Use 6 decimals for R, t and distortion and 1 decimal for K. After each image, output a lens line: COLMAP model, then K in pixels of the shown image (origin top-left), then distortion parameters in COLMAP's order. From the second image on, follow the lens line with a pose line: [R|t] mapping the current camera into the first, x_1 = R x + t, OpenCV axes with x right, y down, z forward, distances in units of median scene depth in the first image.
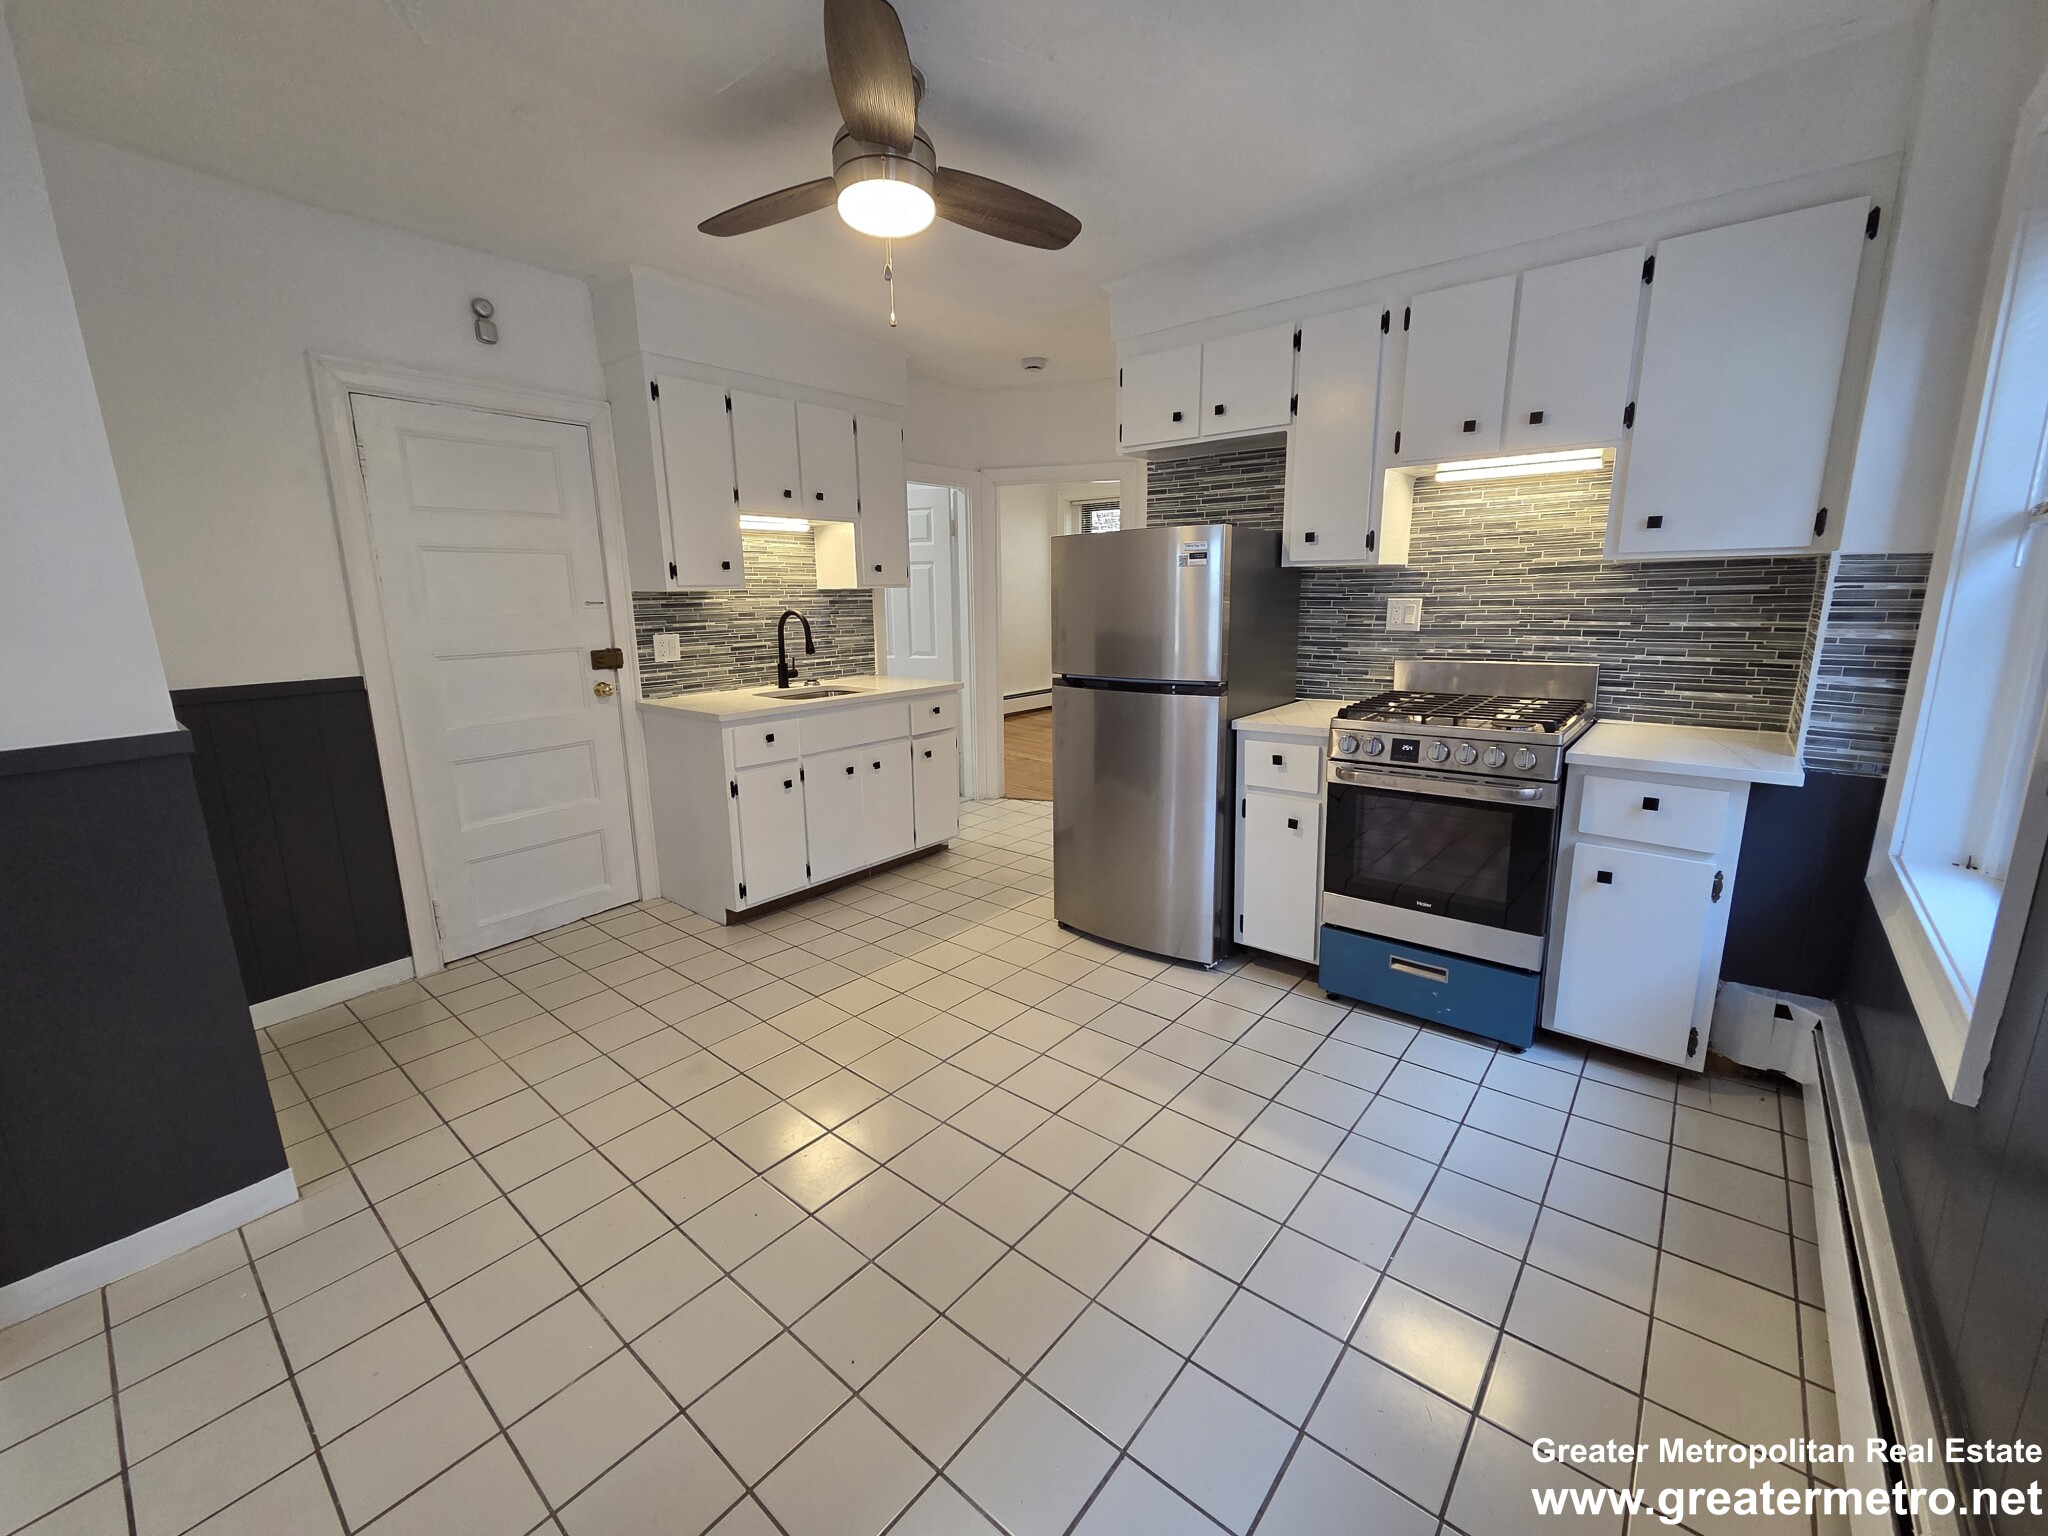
lens RADIAL K [[838.8, 0, 1020.1], [0, 838.8, 758.0], [0, 0, 1]] dist [0.007522, -0.001914]
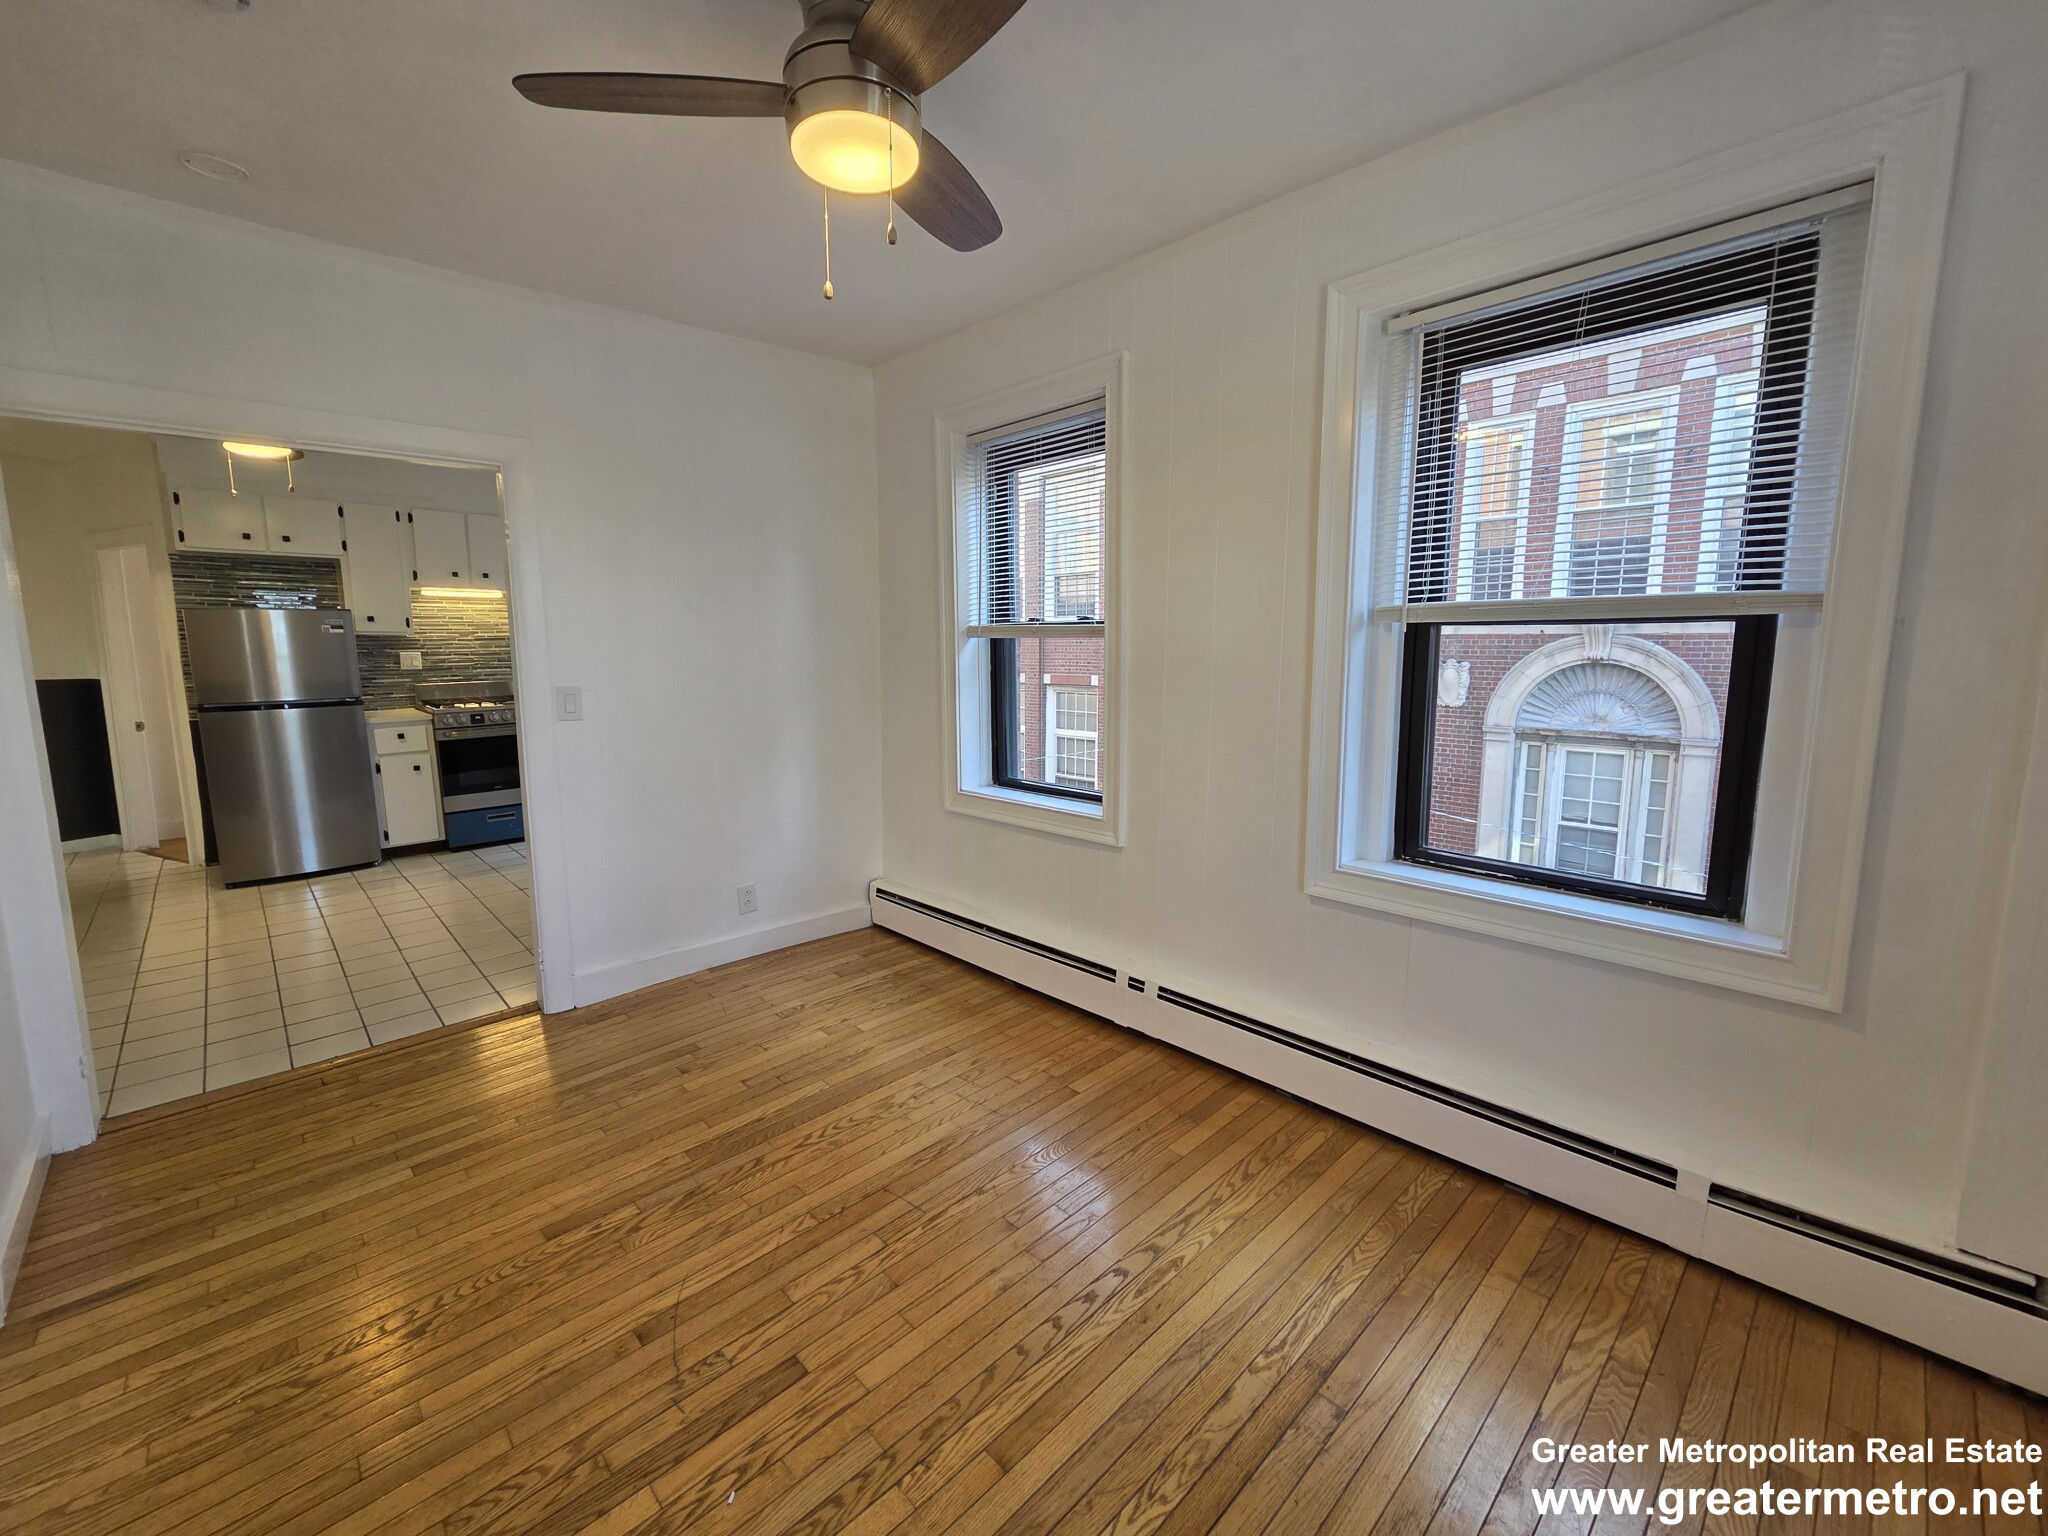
lens RADIAL K [[838.8, 0, 1020.7], [0, 838.8, 751.6], [0, 0, 1]] dist [0.007522, -0.001914]
pose [[0.109510, -0.112791, 0.987566, -1.393381], [0.200860, 0.975555, 0.089146, 0.145360], [-0.973480, 0.188600, 0.129489, -0.580600]]
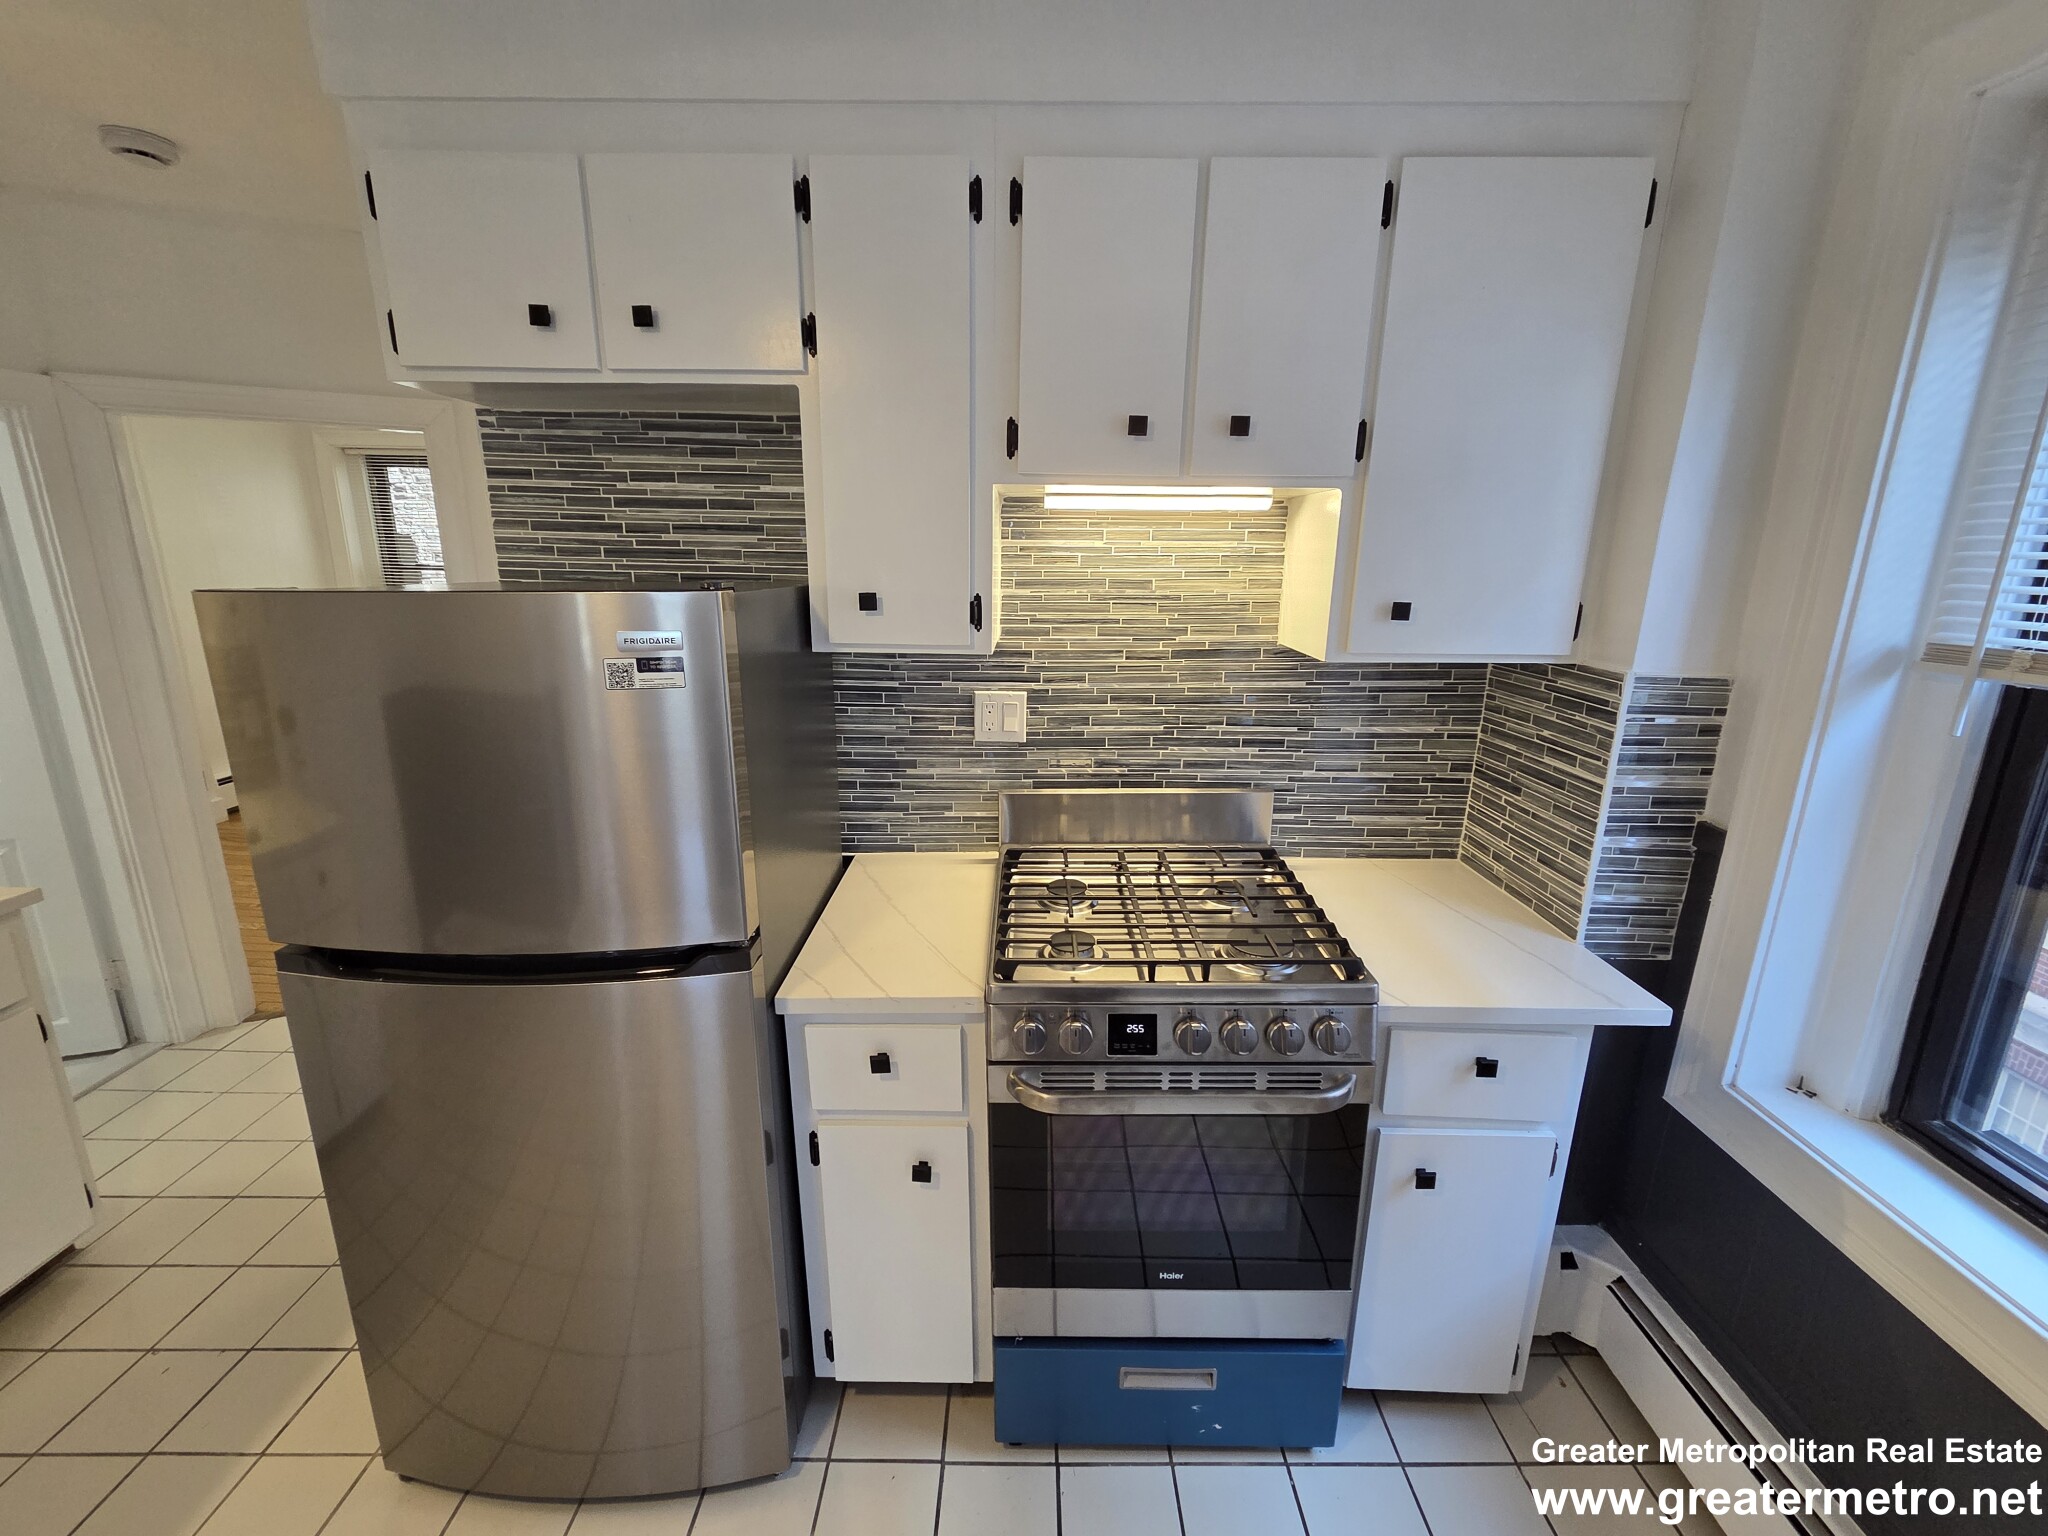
lens RADIAL K [[838.8, 0, 1017.6], [0, 838.8, 757.4], [0, 0, 1]] dist [0.007522, -0.001914]
pose [[0.771530, -0.129520, 0.622870, 0.083363], [0.106257, 0.991539, 0.074565, -0.203414], [-0.627257, 0.008655, 0.778764, 0.558357]]
